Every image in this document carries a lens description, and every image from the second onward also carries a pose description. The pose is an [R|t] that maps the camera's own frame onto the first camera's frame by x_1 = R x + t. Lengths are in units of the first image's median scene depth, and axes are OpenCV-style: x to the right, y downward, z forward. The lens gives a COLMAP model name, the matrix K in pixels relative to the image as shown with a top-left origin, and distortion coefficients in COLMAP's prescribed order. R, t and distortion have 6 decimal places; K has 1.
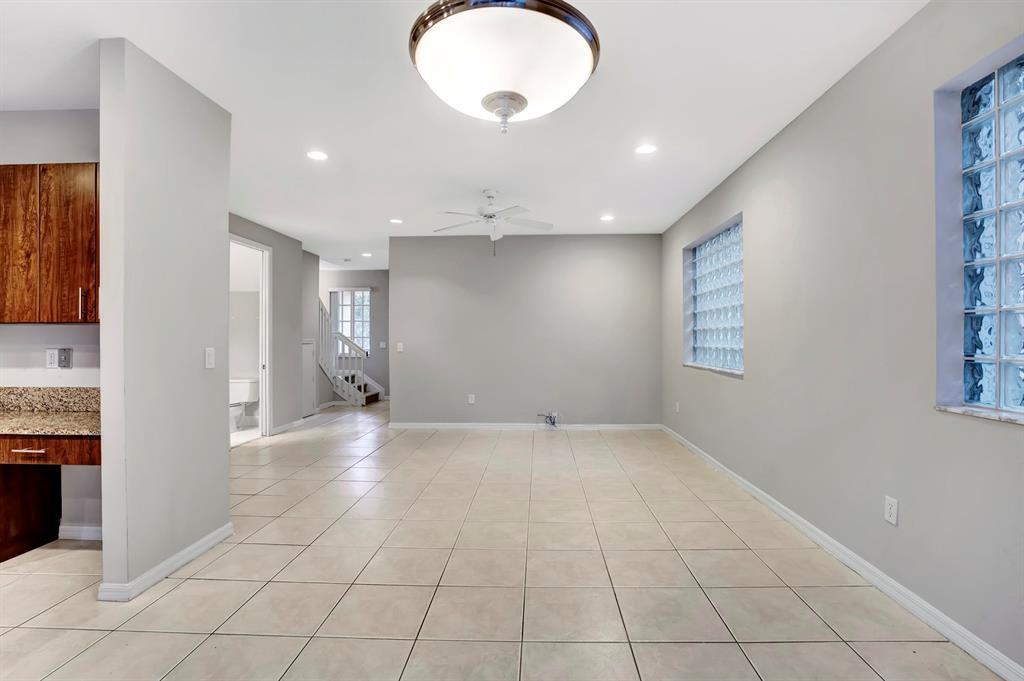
lens RADIAL K [[471.6, 0, 514.9], [0, 471.6, 348.5], [0, 0, 1]] dist [-0.074347, 0.031289]
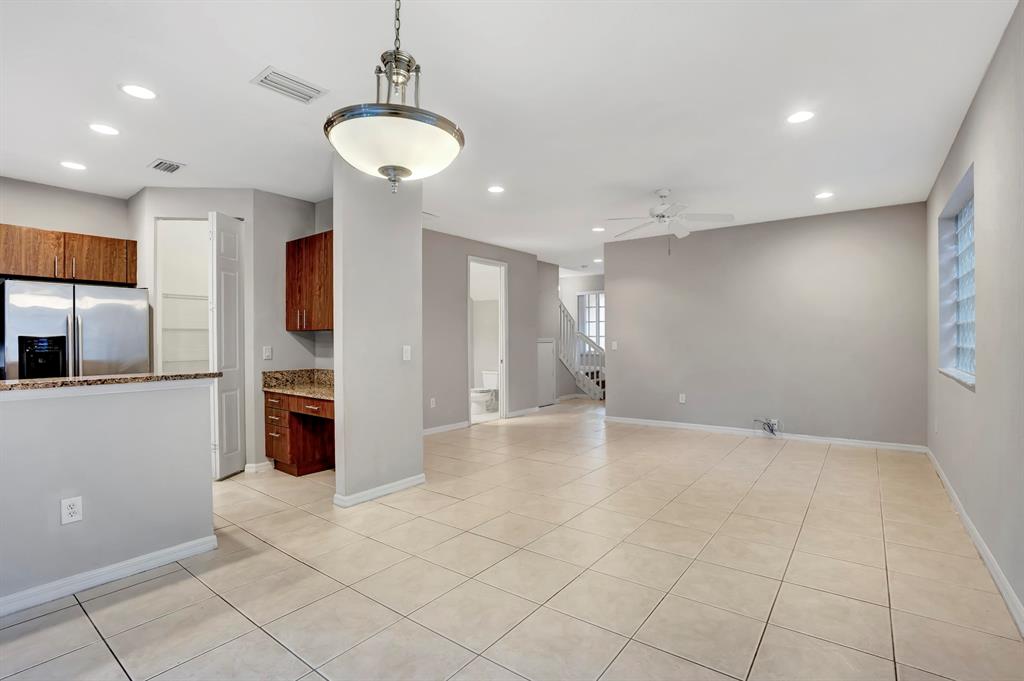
lens RADIAL K [[467.6, 0, 528.2], [0, 467.6, 347.3], [0, 0, 1]] dist [-0.067563, 0.030610]
pose [[0.831460, 0.006341, -0.555548, 0.216284], [-0.005802, 0.999979, 0.002730, -0.001314], [0.555554, 0.000953, 0.831480, 0.012609]]
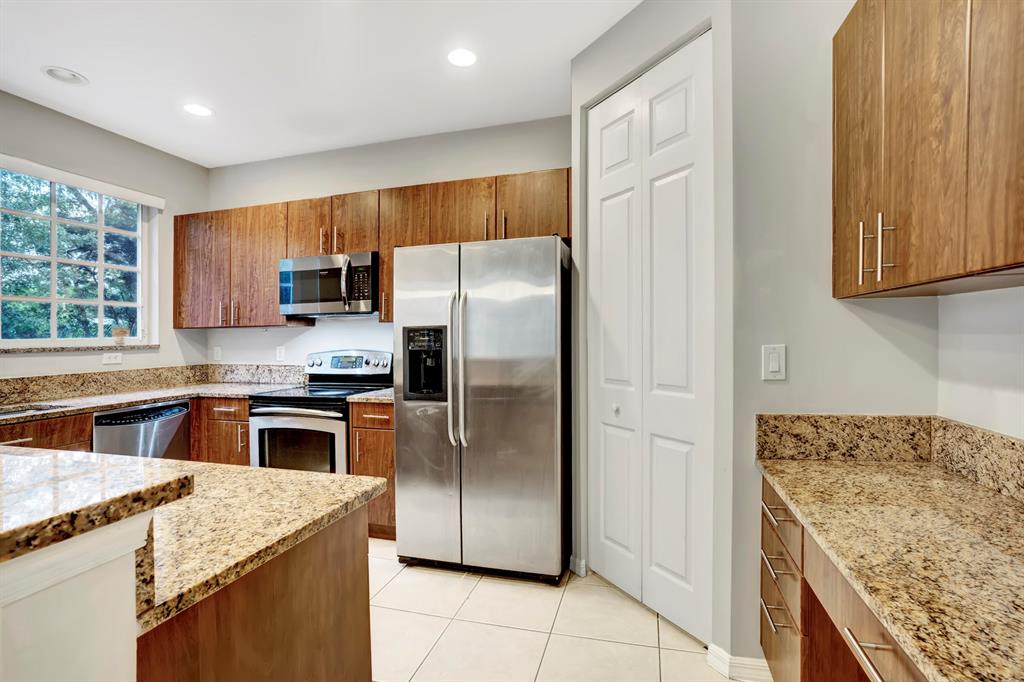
lens RADIAL K [[475.9, 0, 516.3], [0, 475.9, 339.1], [0, 0, 1]] dist [-0.070929, 0.027256]
pose [[-0.220974, 0.011371, -0.975213, -0.282612], [-0.001472, 0.999927, 0.011993, -0.004504], [0.975278, 0.004086, -0.220942, 0.330477]]
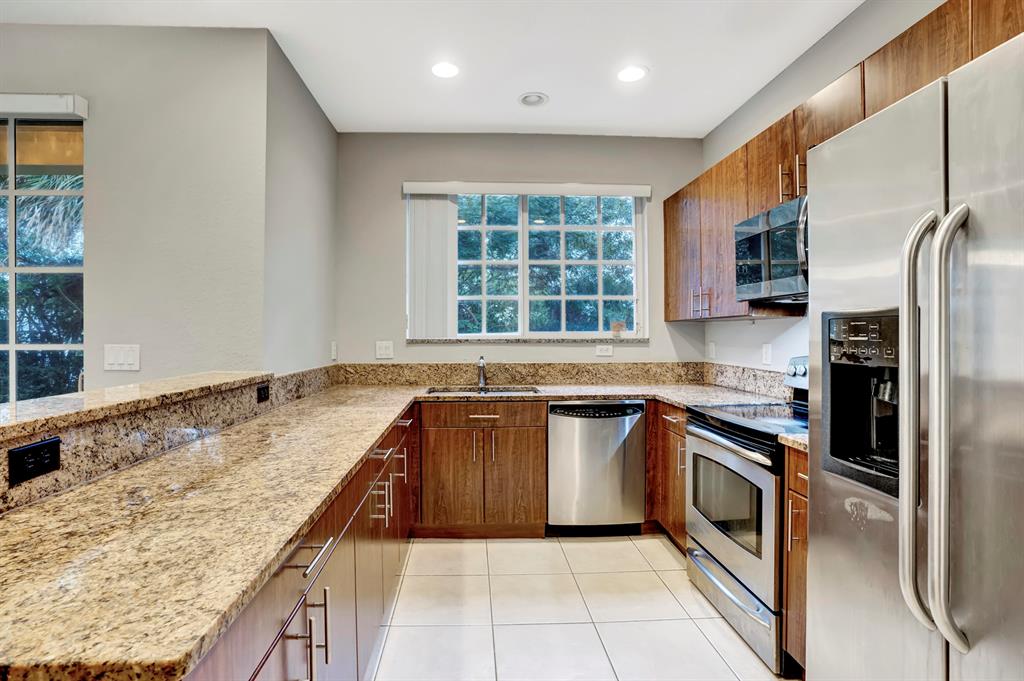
lens RADIAL K [[484.1, 0, 498.5], [0, 484.1, 320.9], [0, 0, 1]] dist [-0.026398, 0.000410]
pose [[-0.995959, -0.000750, -0.089802, -0.526990], [0.000299, 0.999932, -0.011668, -0.004378], [0.089805, -0.011647, -0.995891, 0.327060]]
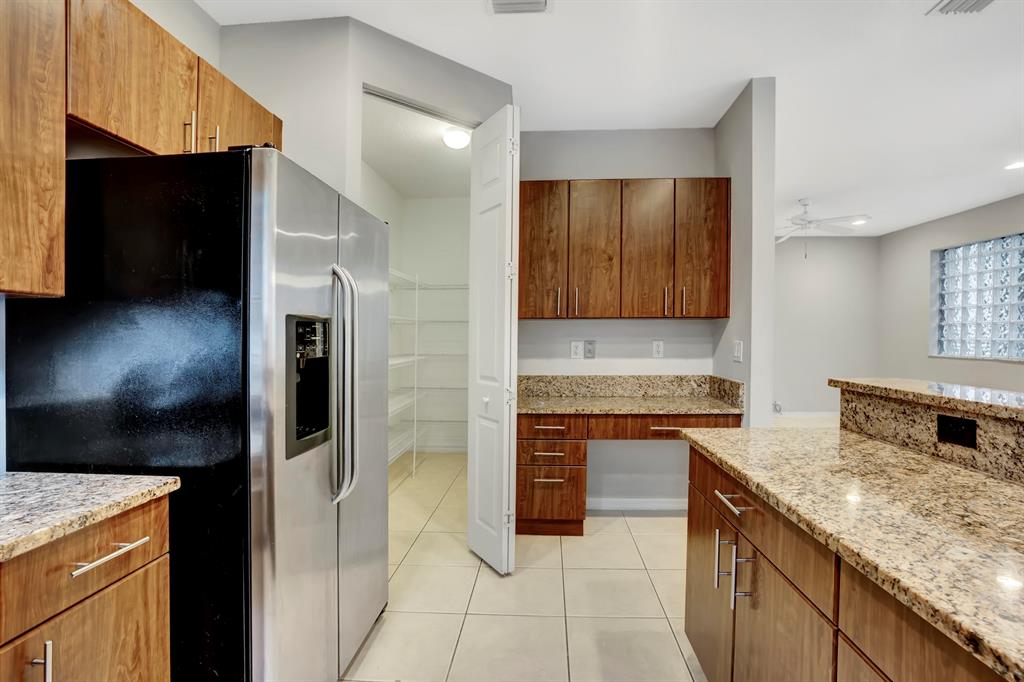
lens RADIAL K [[467.6, 0, 528.2], [0, 467.6, 347.8], [0, 0, 1]] dist [-0.067563, 0.030610]
pose [[0.999776, -0.002208, -0.021040, -0.568770], [0.002366, 0.999969, 0.007463, 0.004068], [0.021023, -0.007511, 0.999751, -0.081775]]
